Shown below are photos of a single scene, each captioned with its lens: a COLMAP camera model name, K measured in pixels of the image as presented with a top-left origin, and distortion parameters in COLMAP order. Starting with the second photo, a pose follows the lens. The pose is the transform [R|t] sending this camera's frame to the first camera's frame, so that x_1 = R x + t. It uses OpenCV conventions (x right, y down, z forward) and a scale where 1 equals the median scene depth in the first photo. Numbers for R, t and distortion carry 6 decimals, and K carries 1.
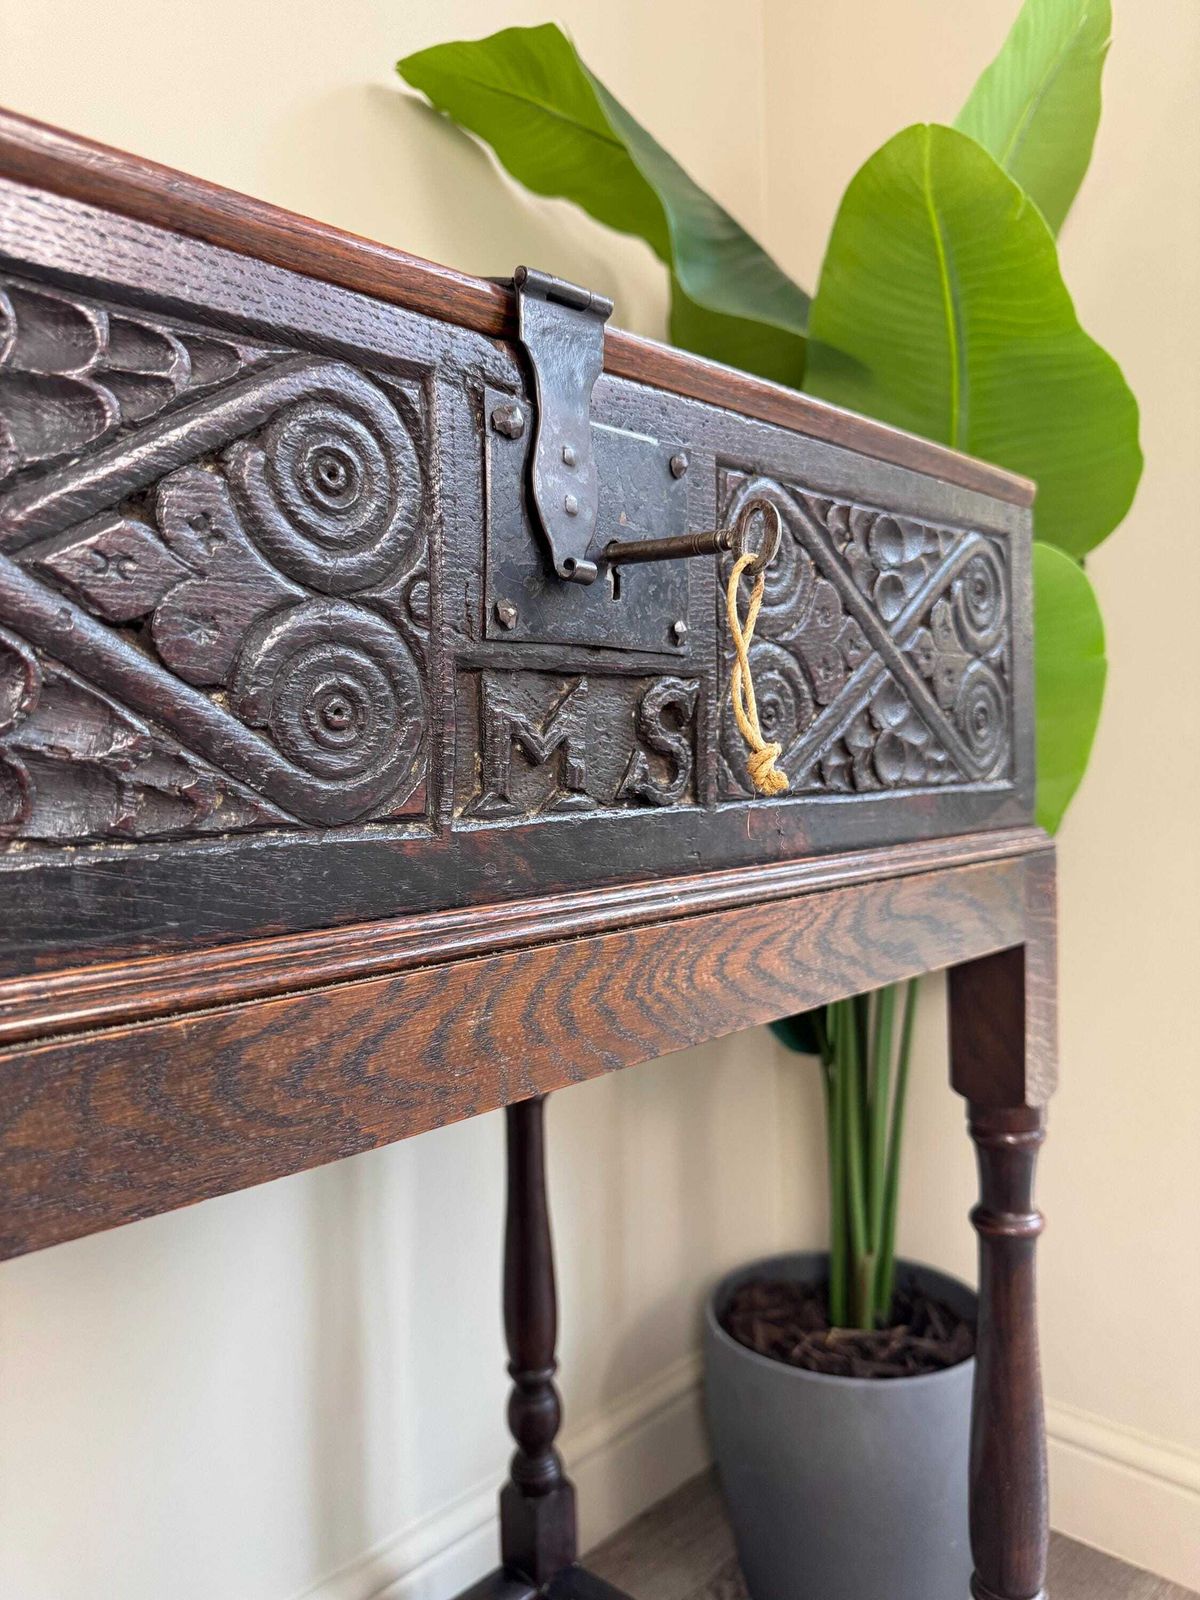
lens RADIAL K [[1154.3, 0, 614.3], [0, 1154.3, 805.5], [0, 0, 1]] dist [0.083298, -0.149614]
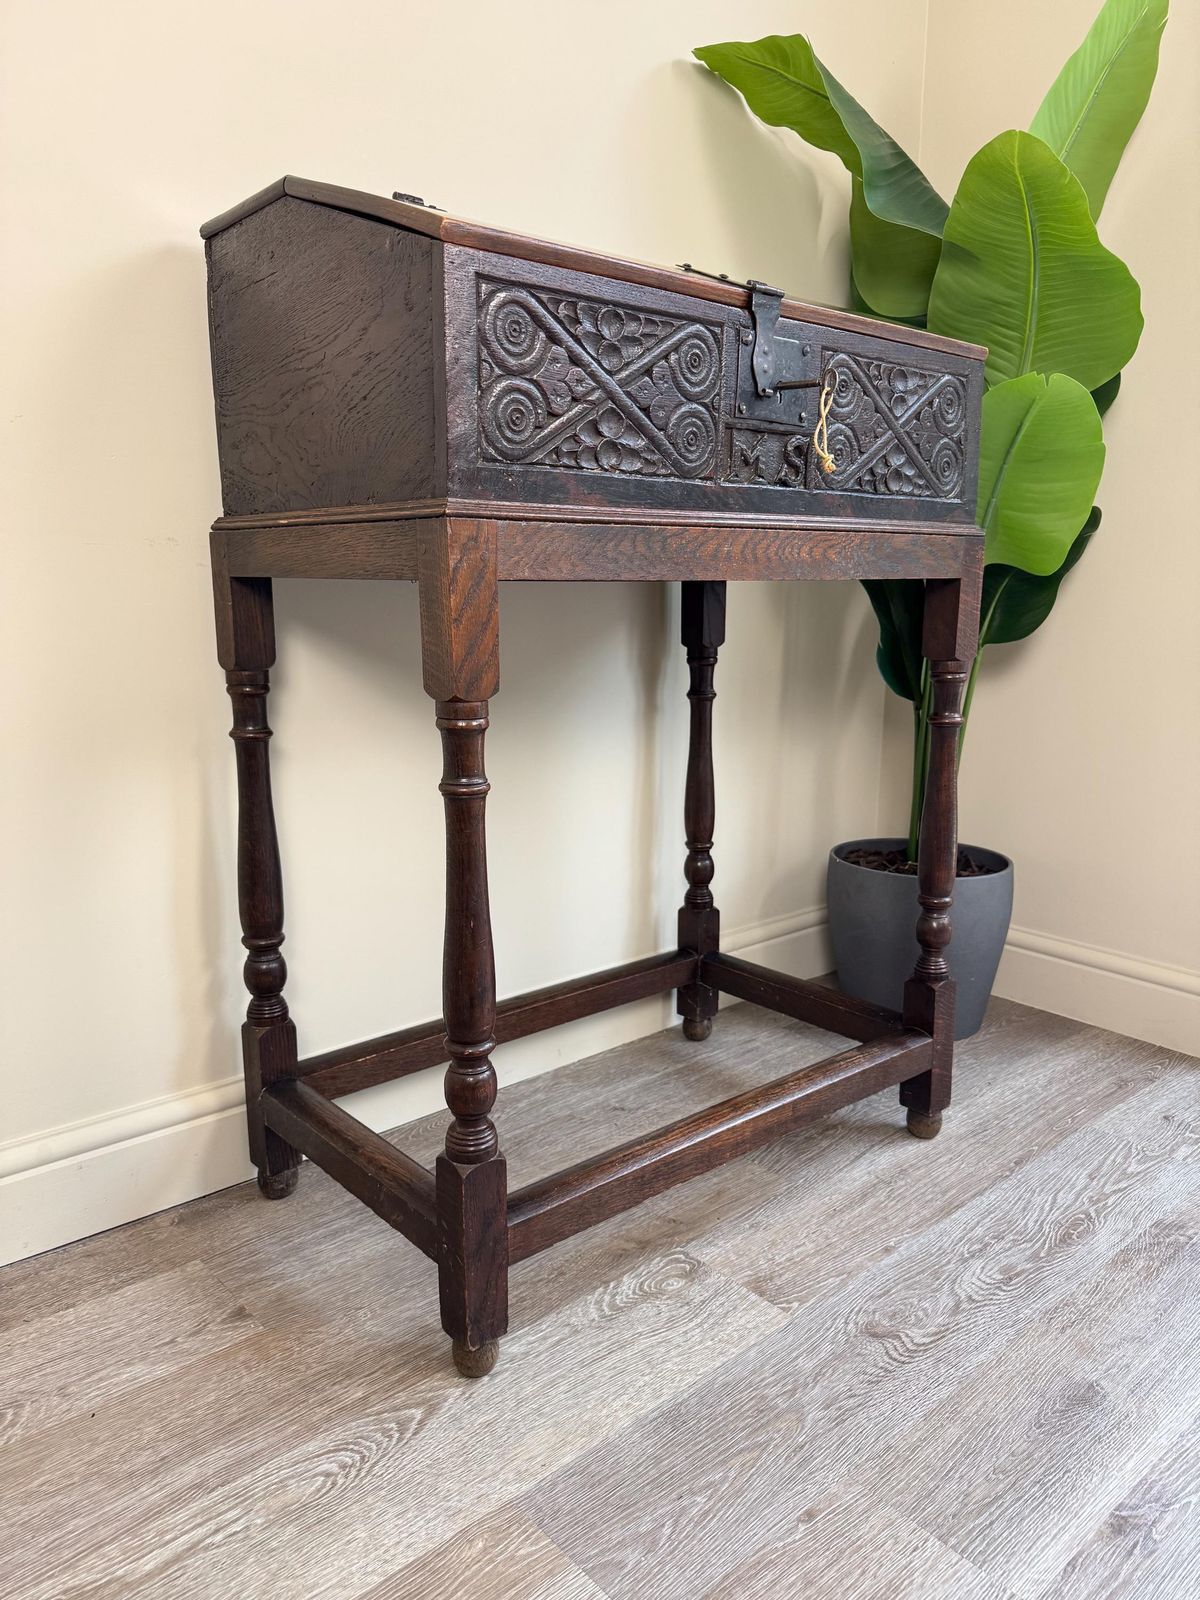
lens RADIAL K [[1154.3, 0, 614.3], [0, 1154.3, 805.5], [0, 0, 1]] dist [0.083298, -0.149614]
pose [[0.994399, 0.047561, -0.094387, -0.074414], [-0.032703, 0.987664, 0.153138, 0.315422], [0.100506, -0.149194, 0.983687, -1.697604]]
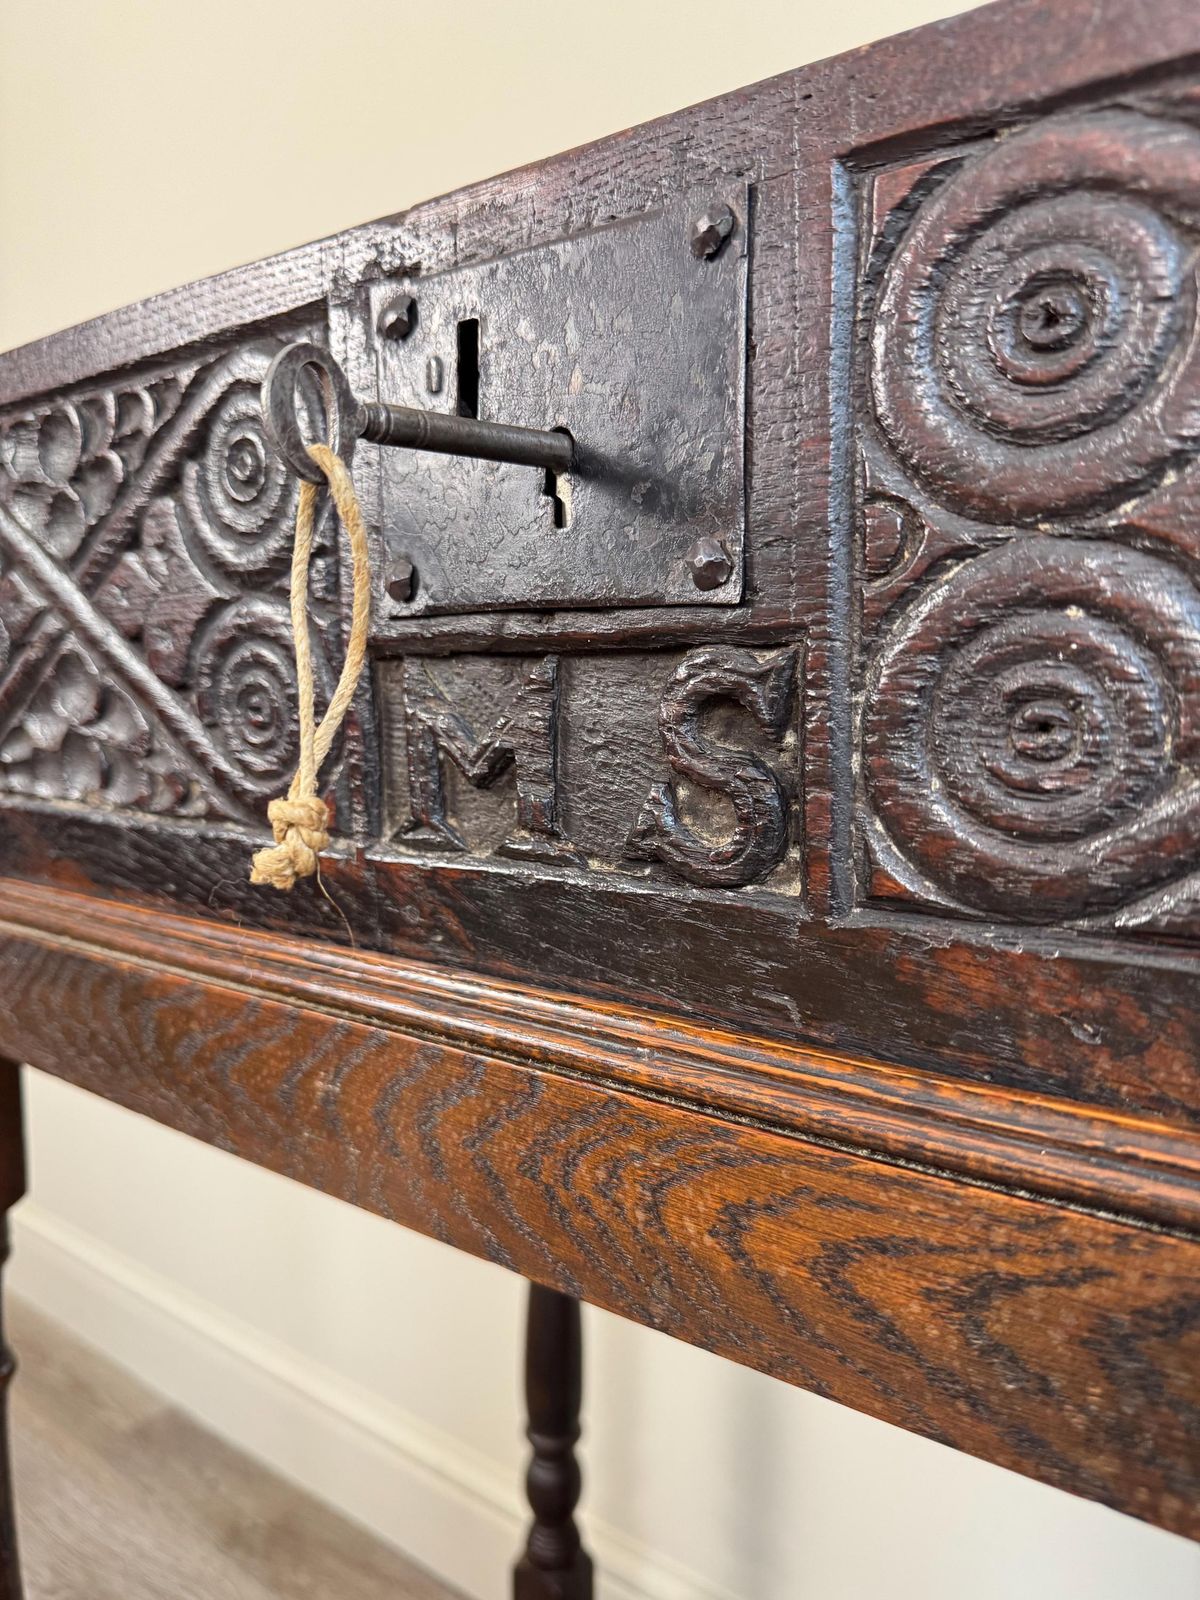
lens RADIAL K [[1144.6, 0, 597.3], [0, 1144.6, 812.0], [0, 0, 1]] dist [0.037350, -0.067402]
pose [[0.103742, 0.102312, -0.989328, 0.553023], [-0.073564, 0.992760, 0.094953, -0.080037], [0.991880, 0.062928, 0.110517, 0.869161]]
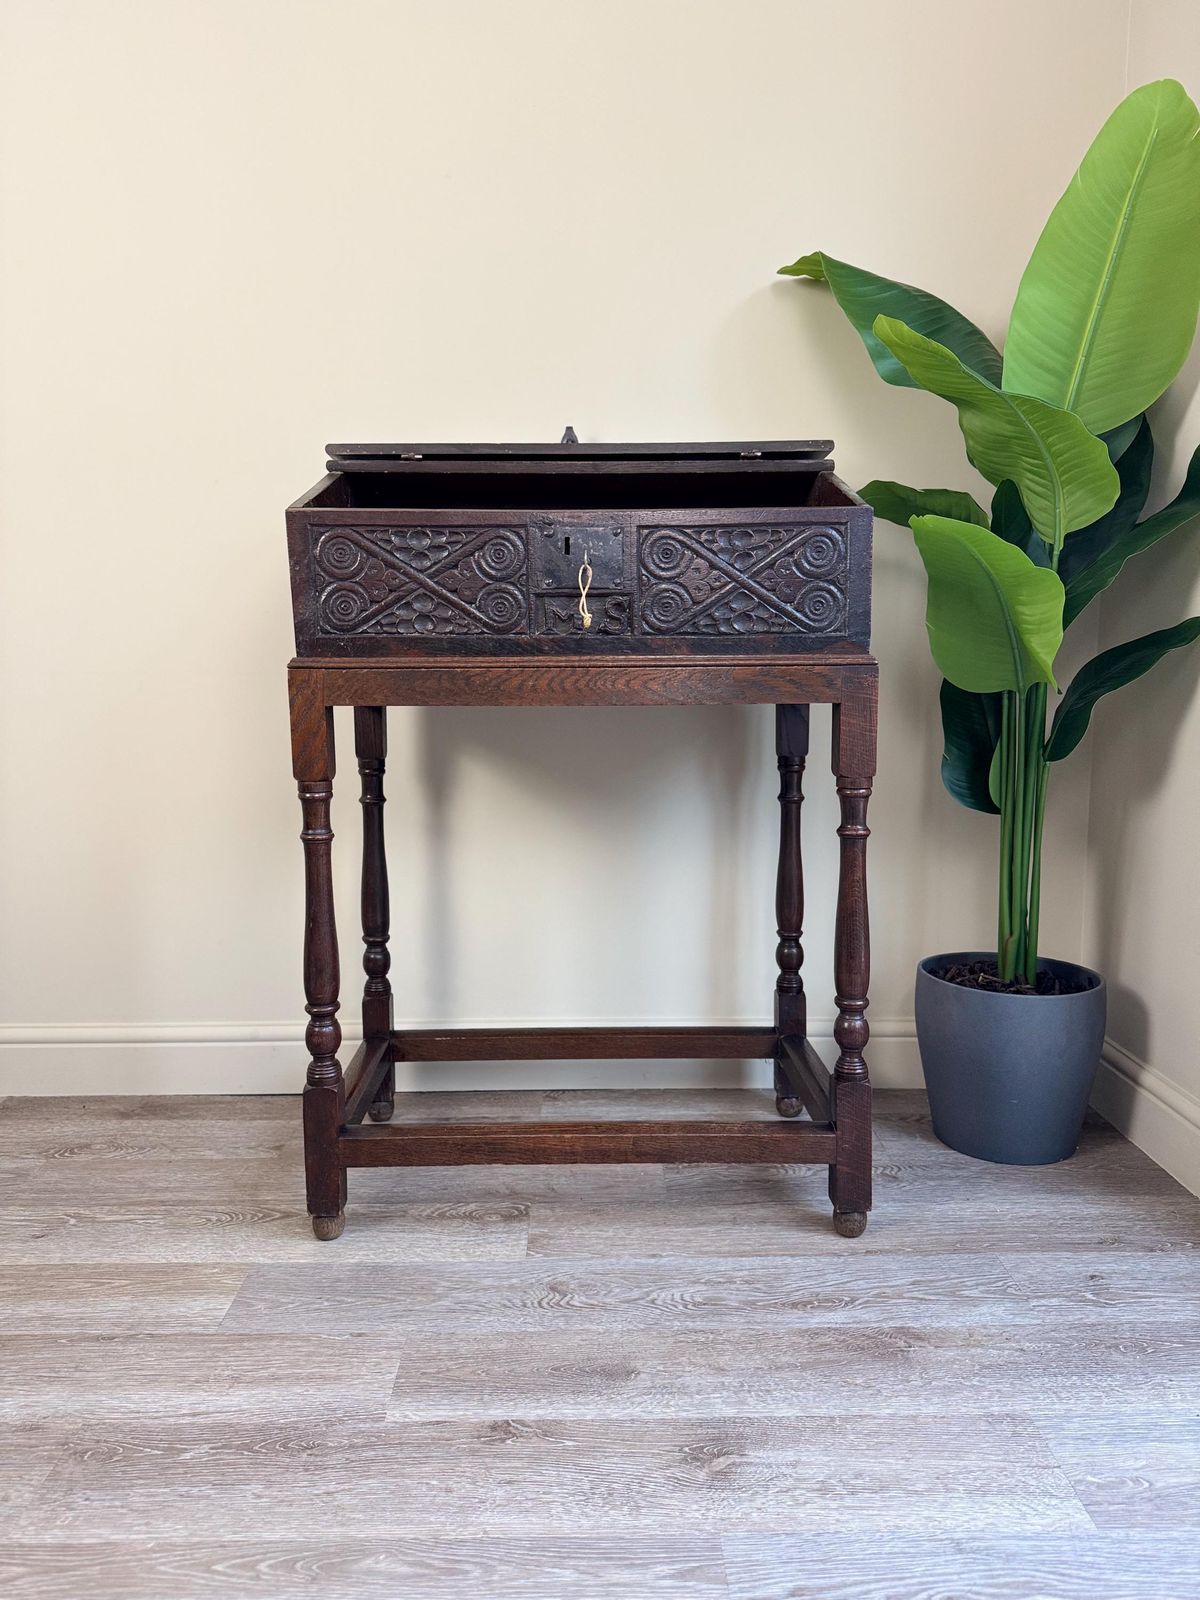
lens RADIAL K [[1144.6, 0, 597.3], [0, 1144.6, 812.0], [0, 0, 1]] dist [0.037350, -0.067402]
pose [[0.694722, 0.111600, -0.710568, 2.377550], [-0.048152, 0.992890, 0.108863, 0.148475], [0.717665, -0.041414, 0.695156, -1.340308]]
